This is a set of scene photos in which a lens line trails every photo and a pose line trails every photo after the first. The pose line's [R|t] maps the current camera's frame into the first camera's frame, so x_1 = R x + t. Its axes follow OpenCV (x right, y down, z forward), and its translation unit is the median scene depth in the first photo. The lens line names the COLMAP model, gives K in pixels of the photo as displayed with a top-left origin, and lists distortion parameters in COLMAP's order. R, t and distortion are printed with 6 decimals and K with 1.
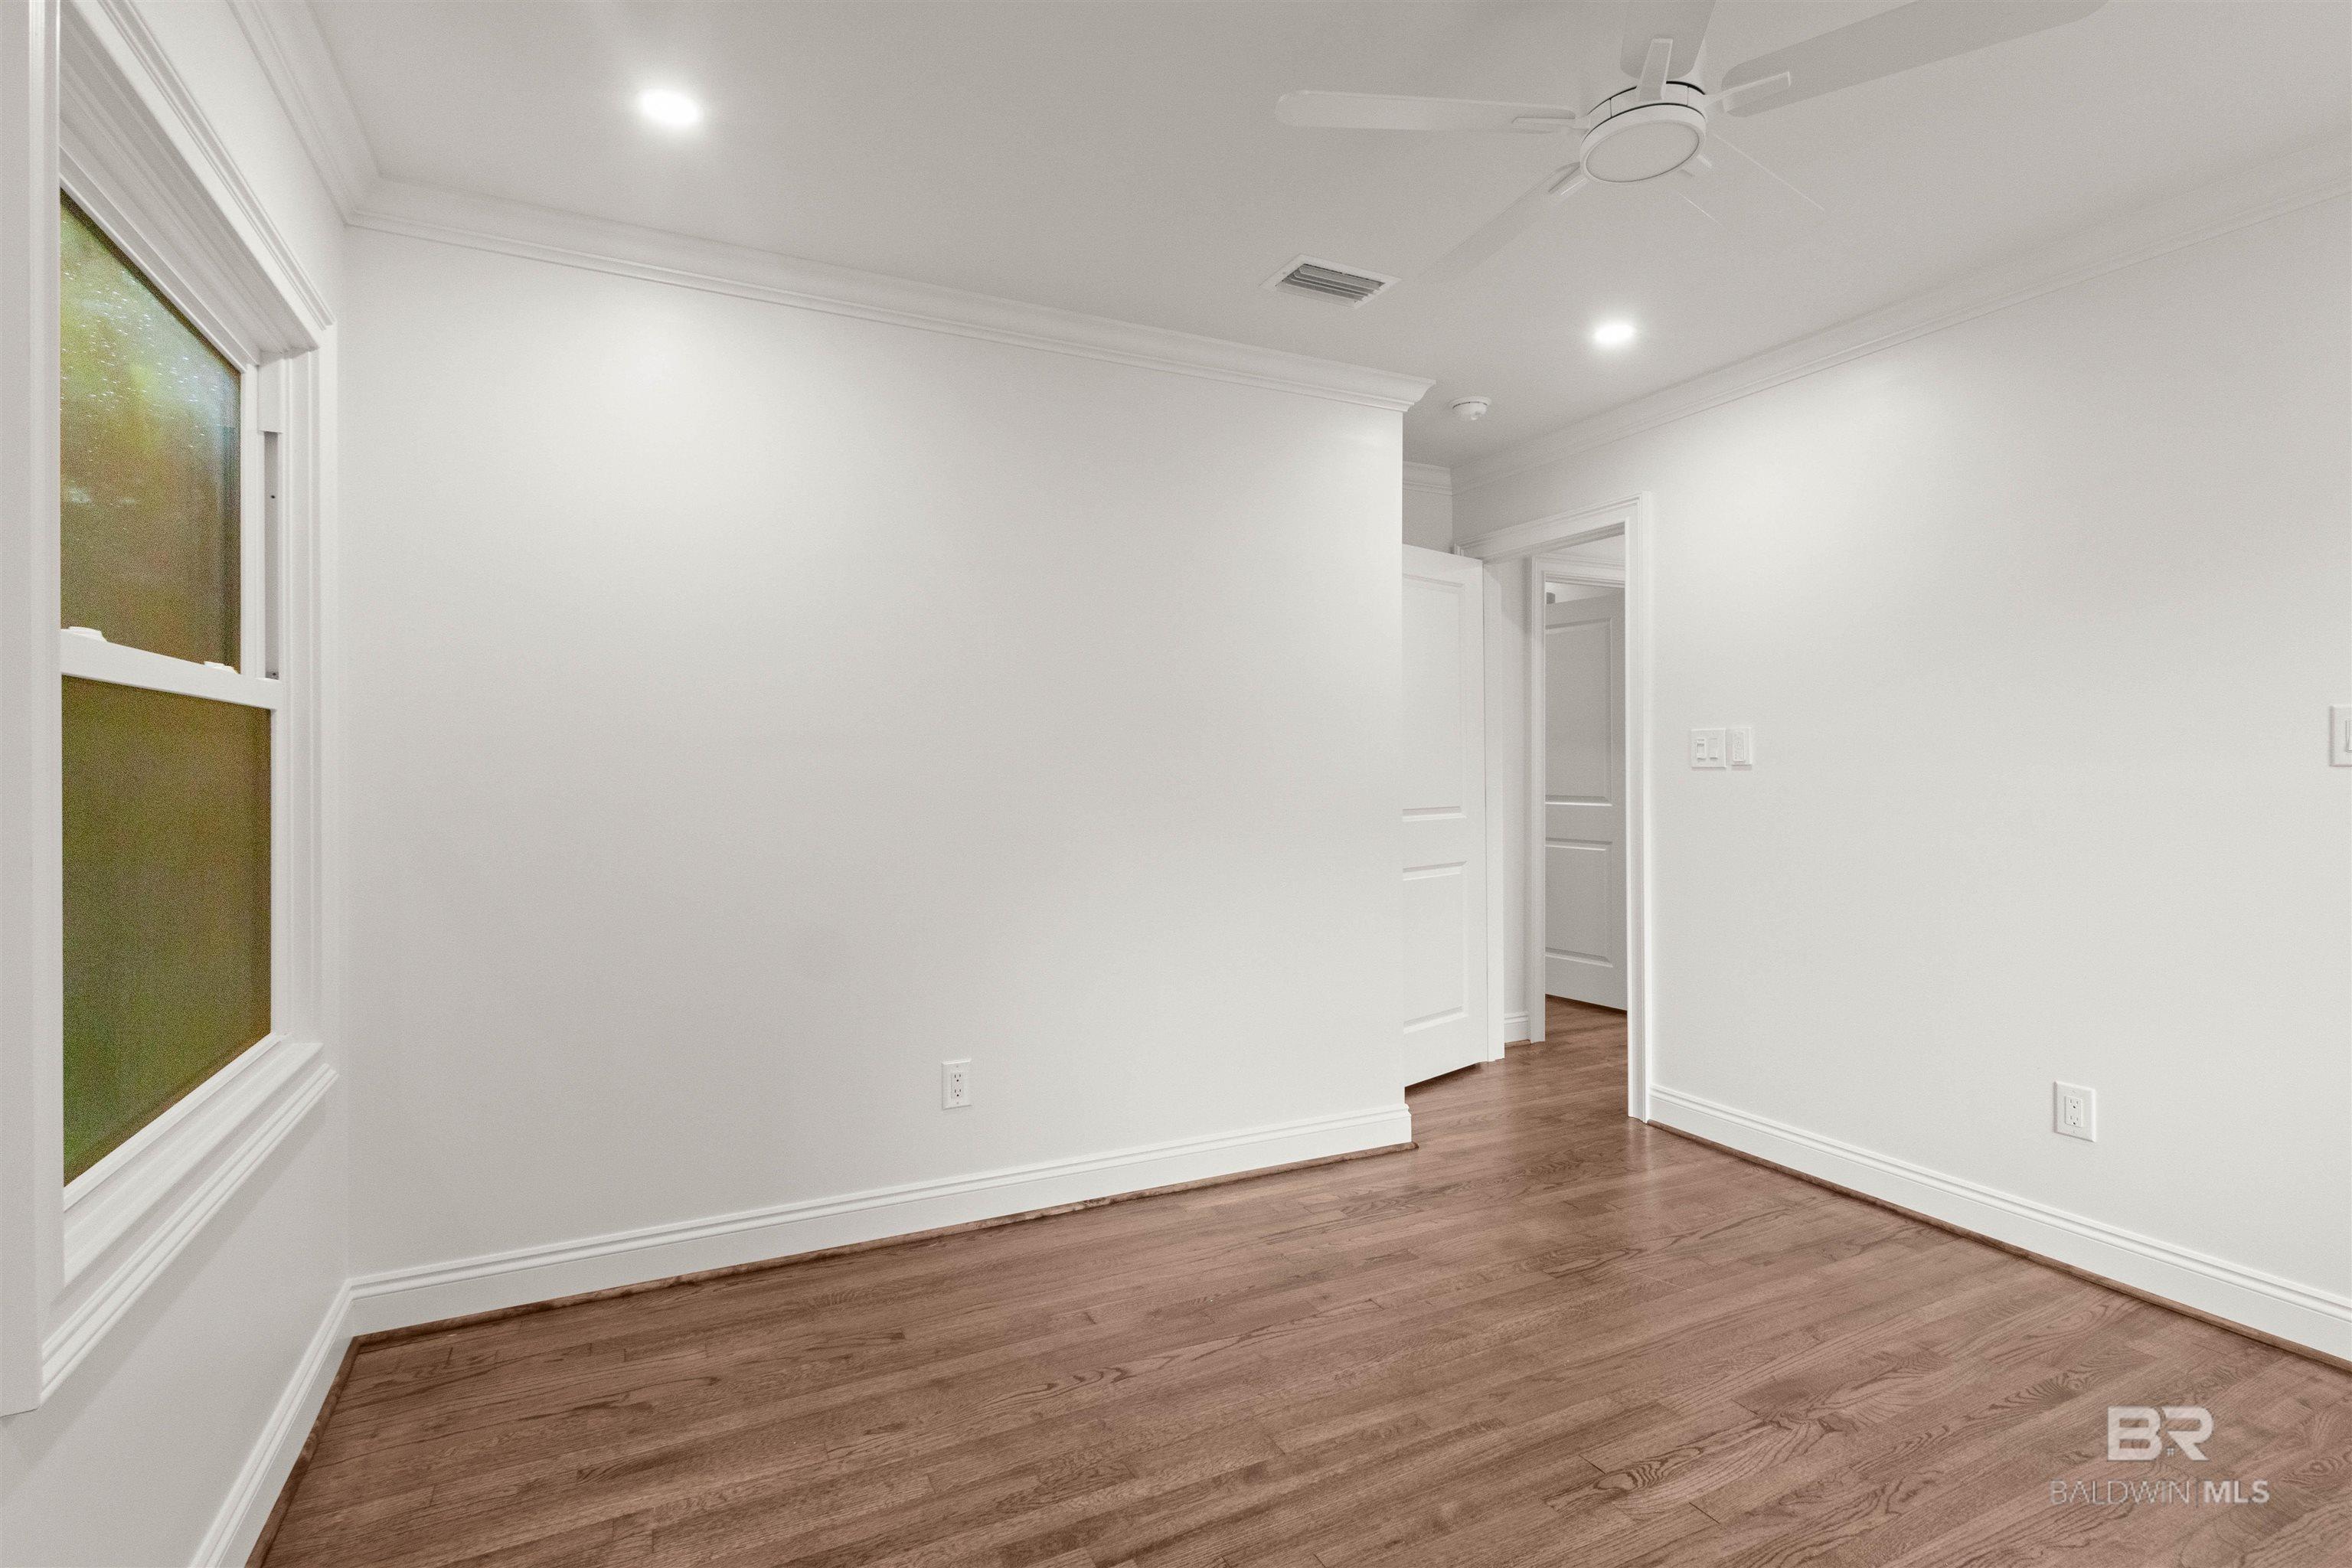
lens RADIAL K [[1086.9, 0, 1181.1], [0, 1086.9, 754.9], [0, 0, 1]] dist [0.004465, -0.000634]
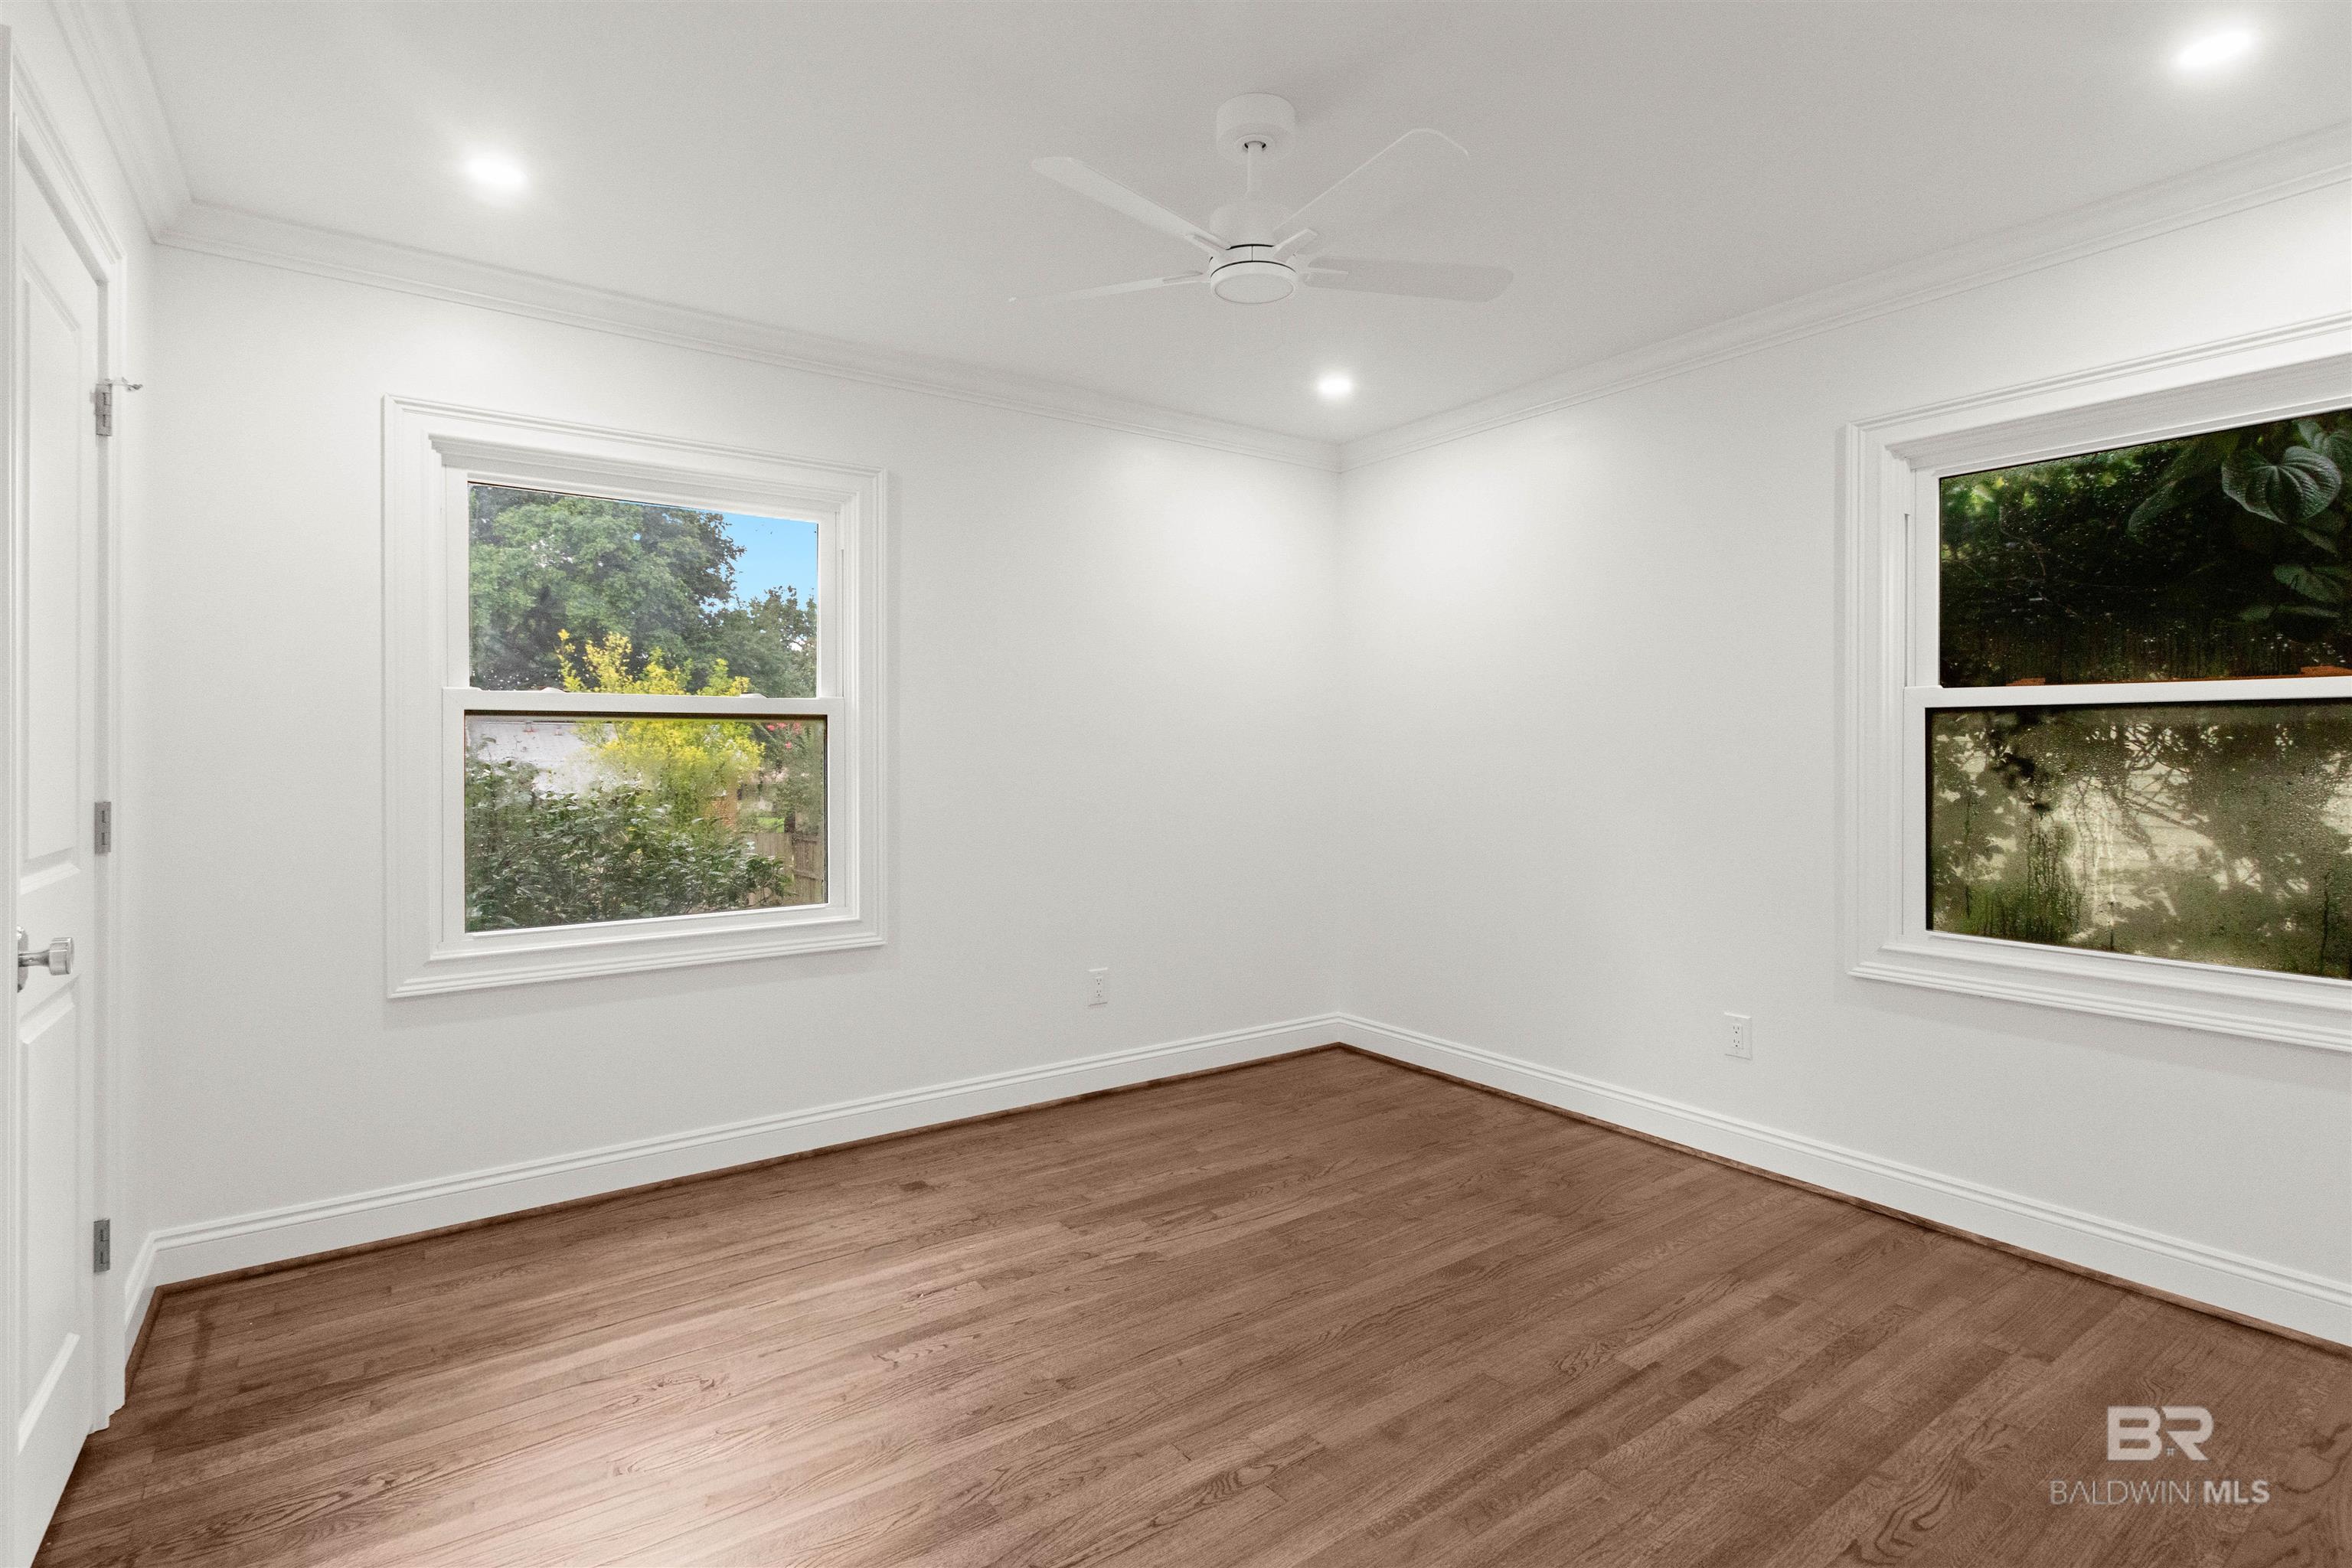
lens RADIAL K [[1086.9, 0, 1181.1], [0, 1086.9, 754.9], [0, 0, 1]] dist [0.004465, -0.000634]
pose [[-0.985913, 0.003766, -0.167214, 0.626457], [0.004308, 0.999987, -0.002880, 0.017856], [0.167201, -0.003559, -0.985916, 1.959956]]
